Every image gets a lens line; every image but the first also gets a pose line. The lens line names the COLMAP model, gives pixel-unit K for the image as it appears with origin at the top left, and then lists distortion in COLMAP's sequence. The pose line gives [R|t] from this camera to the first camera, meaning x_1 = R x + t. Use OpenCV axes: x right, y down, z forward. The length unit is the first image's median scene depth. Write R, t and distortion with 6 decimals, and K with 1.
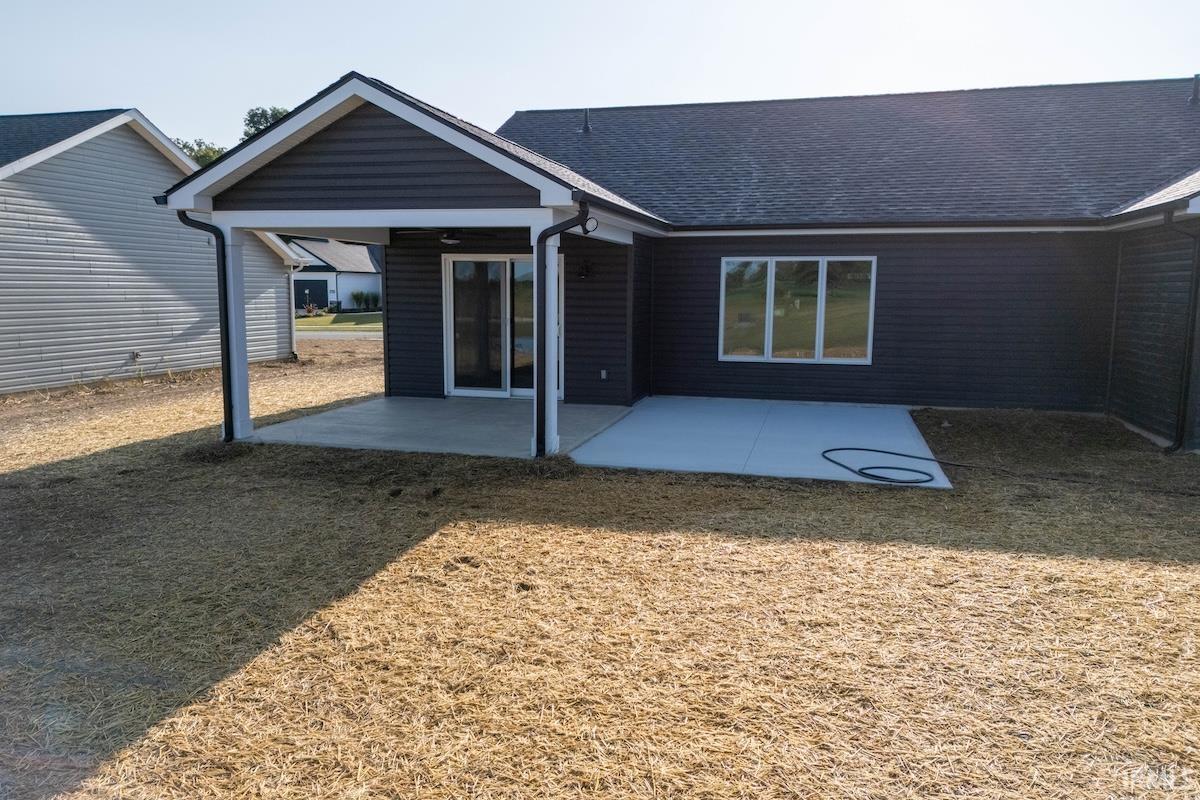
lens RADIAL K [[858.1, 0, 605.2], [0, 858.1, 398.9], [0, 0, 1]] dist [0.078205, -0.044796]
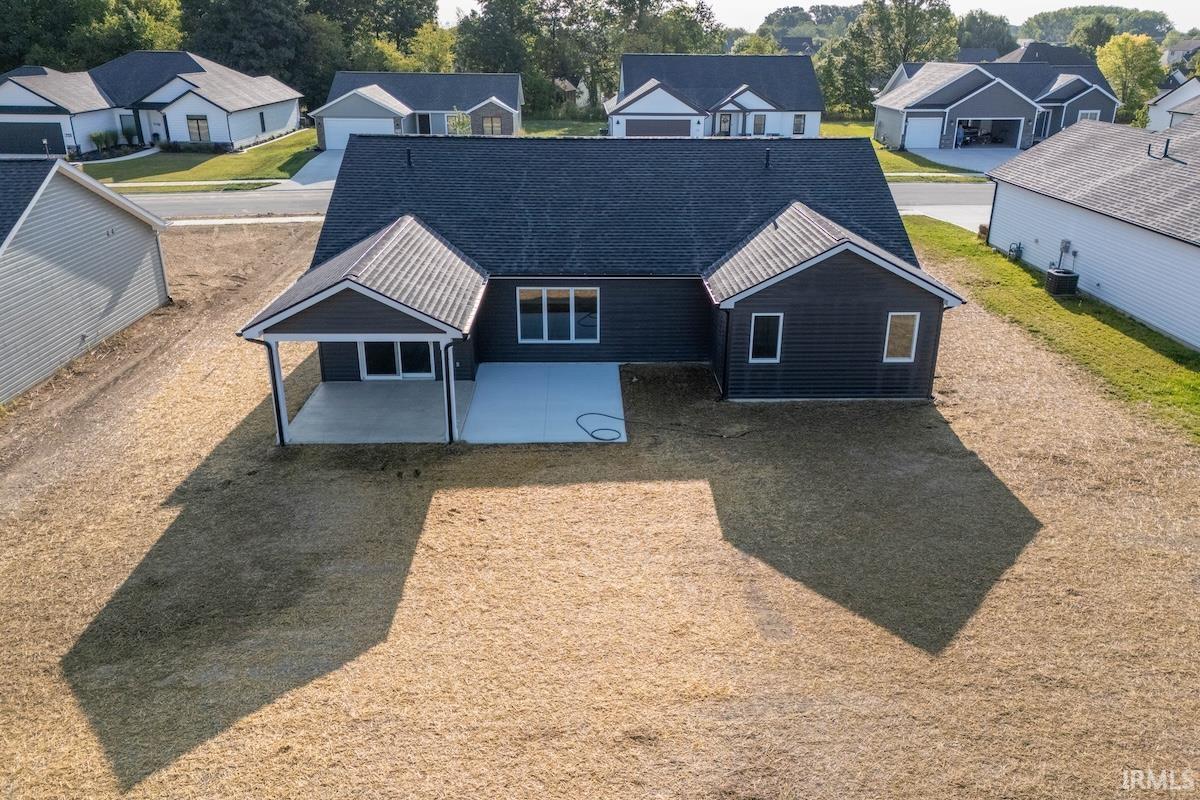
lens RADIAL K [[858.1, 0, 605.2], [0, 858.1, 398.9], [0, 0, 1]] dist [0.078205, -0.044796]
pose [[0.960481, -0.109894, 0.255733, -0.262223], [0.042251, 0.965677, 0.256287, -0.615020], [-0.275120, -0.235354, 0.932158, -1.185100]]
